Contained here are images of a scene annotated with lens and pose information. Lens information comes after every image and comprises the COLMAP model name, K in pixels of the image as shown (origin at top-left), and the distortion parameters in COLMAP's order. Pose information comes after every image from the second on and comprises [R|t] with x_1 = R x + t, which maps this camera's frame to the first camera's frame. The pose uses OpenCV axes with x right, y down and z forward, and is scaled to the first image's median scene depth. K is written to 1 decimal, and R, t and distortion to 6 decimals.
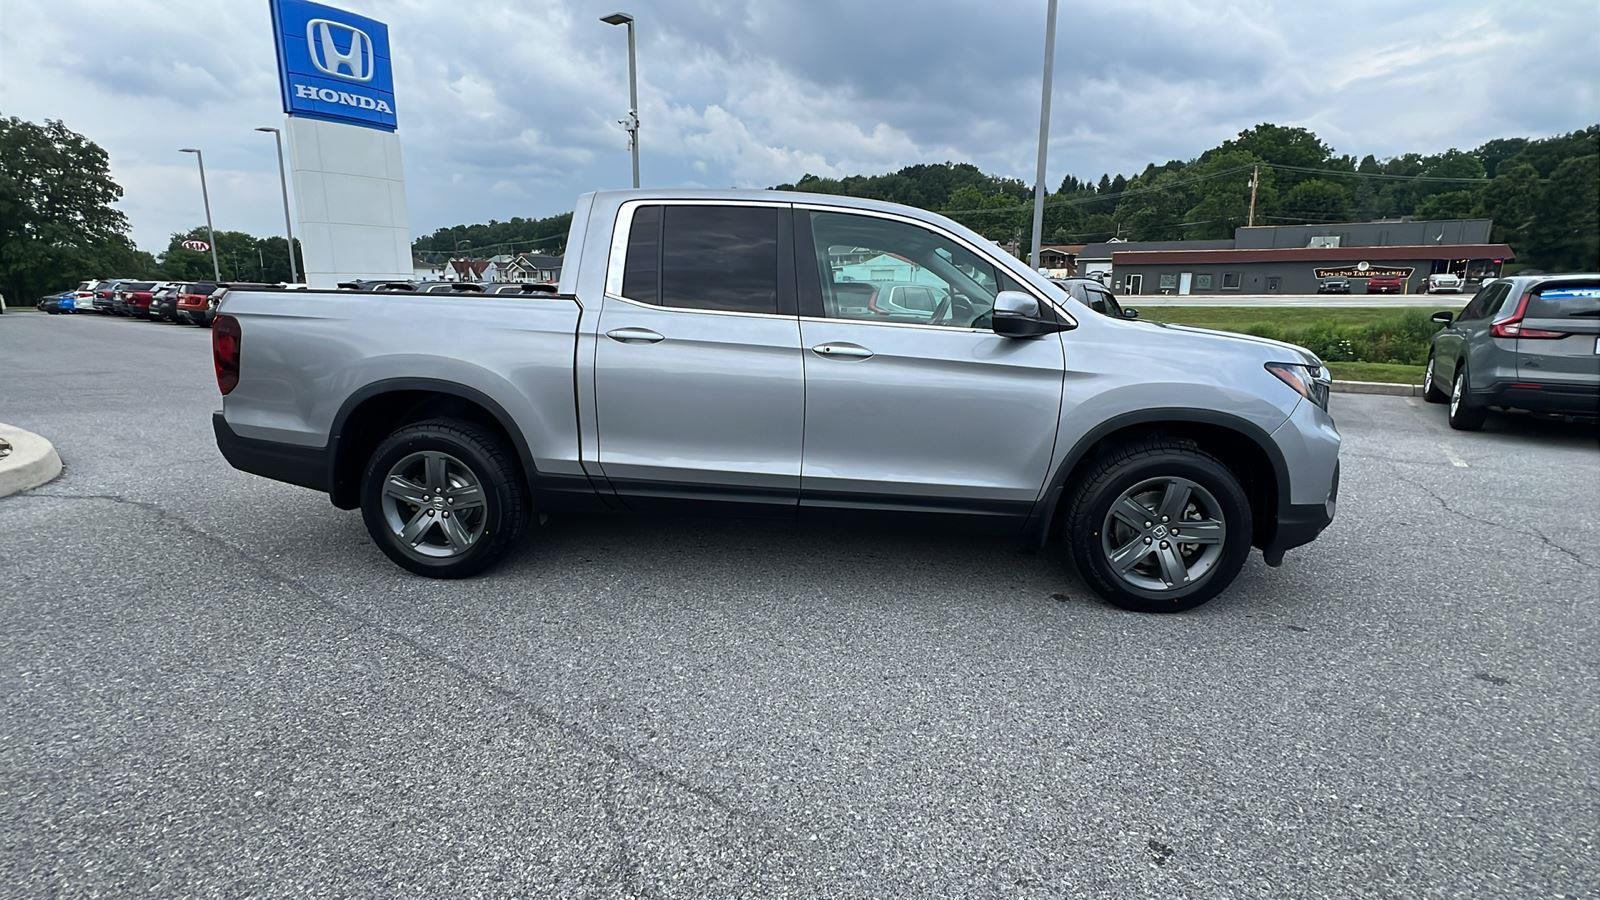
lens RADIAL K [[734.7, 0, 794.5], [0, 734.7, 446.6], [0, 0, 1]] dist [-0.002617, 0.000788]
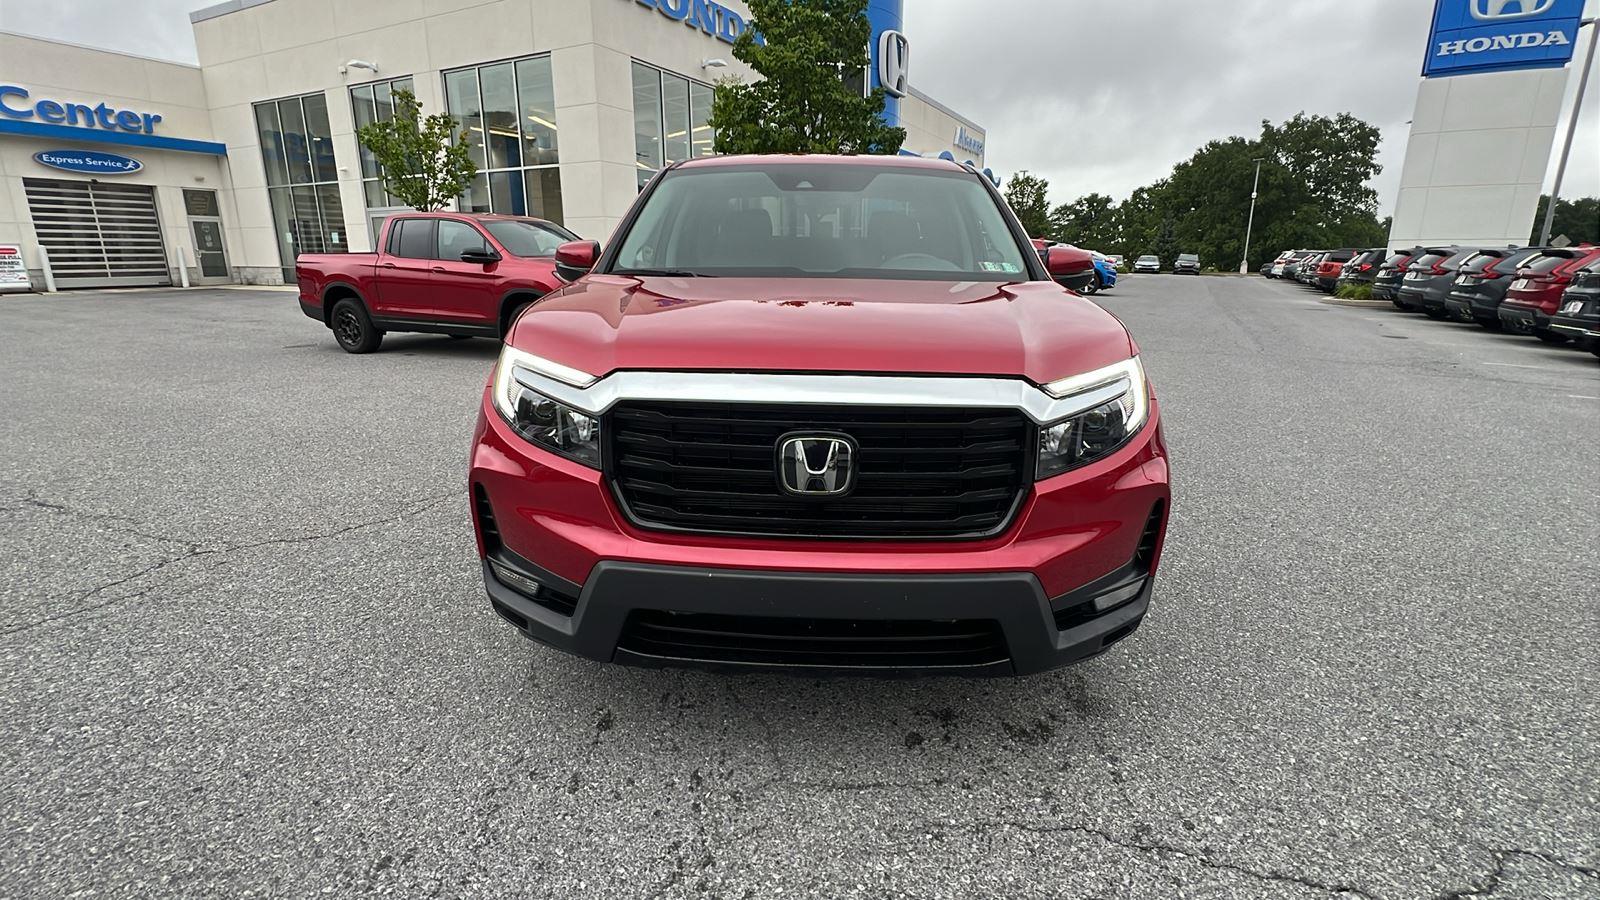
lens RADIAL K [[734.7, 0, 797.7], [0, 734.7, 445.4], [0, 0, 1]] dist [-0.002617, 0.000788]
pose [[0.150115, 0.244805, -0.957881, 0.080480], [-0.210466, 0.954565, 0.210974, -0.004378], [0.966007, 0.169931, 0.194817, 0.027236]]
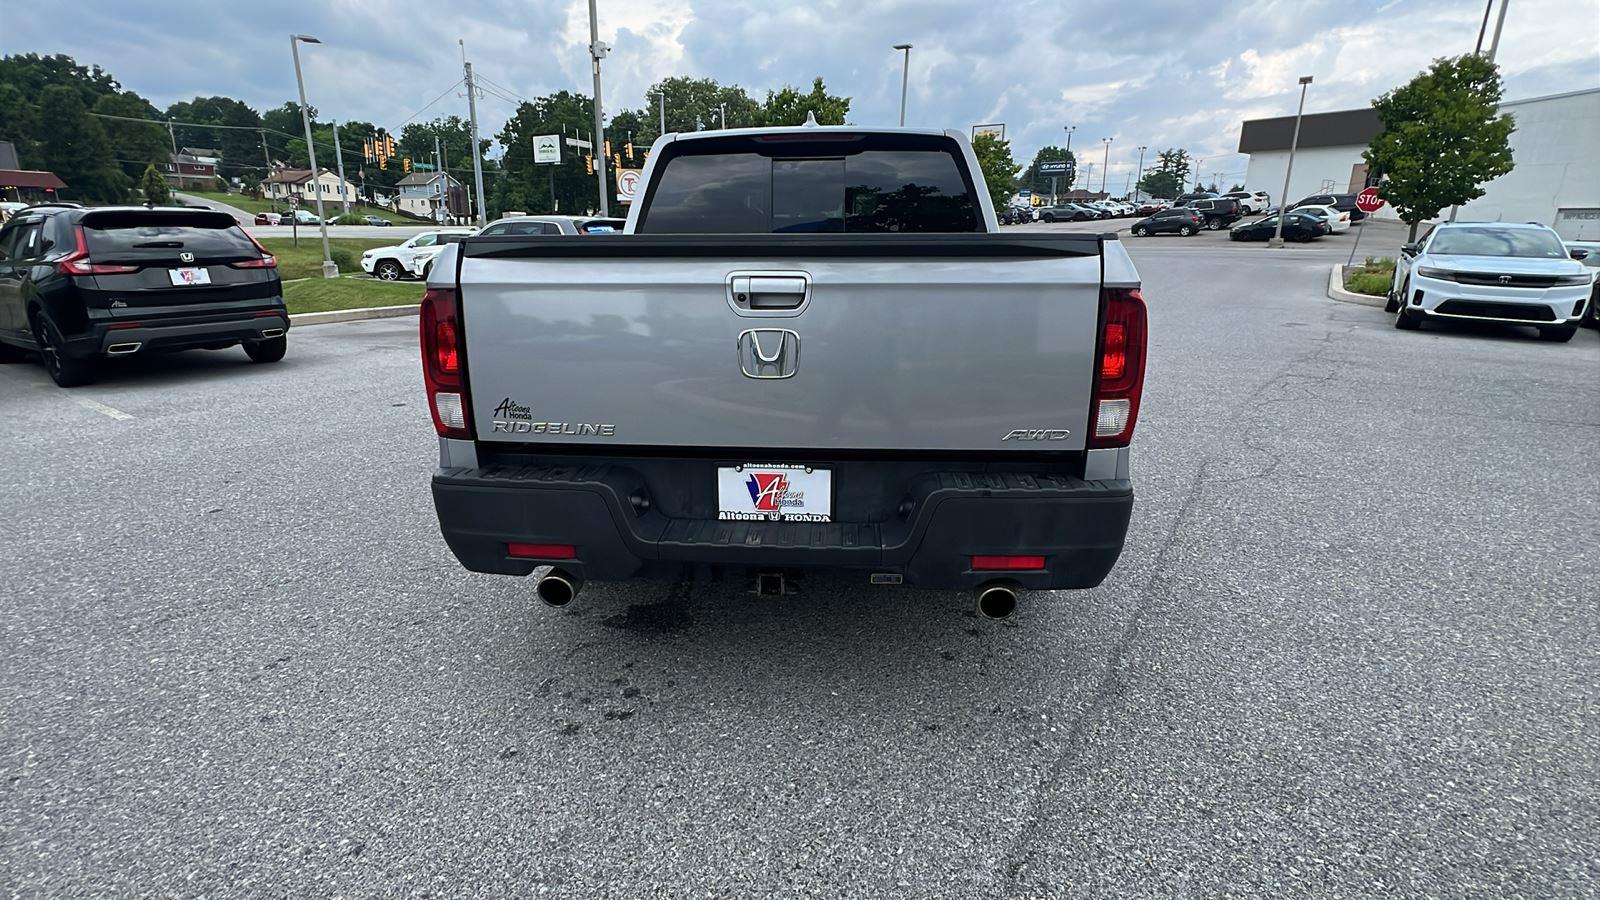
lens RADIAL K [[734.7, 0, 796.0], [0, 734.7, 446.9], [0, 0, 1]] dist [-0.002617, 0.000788]
pose [[-0.015618, -0.285851, 0.958147, -0.066431], [0.198736, 0.938257, 0.283157, -0.013715], [-0.979929, 0.194840, 0.042155, 0.063046]]
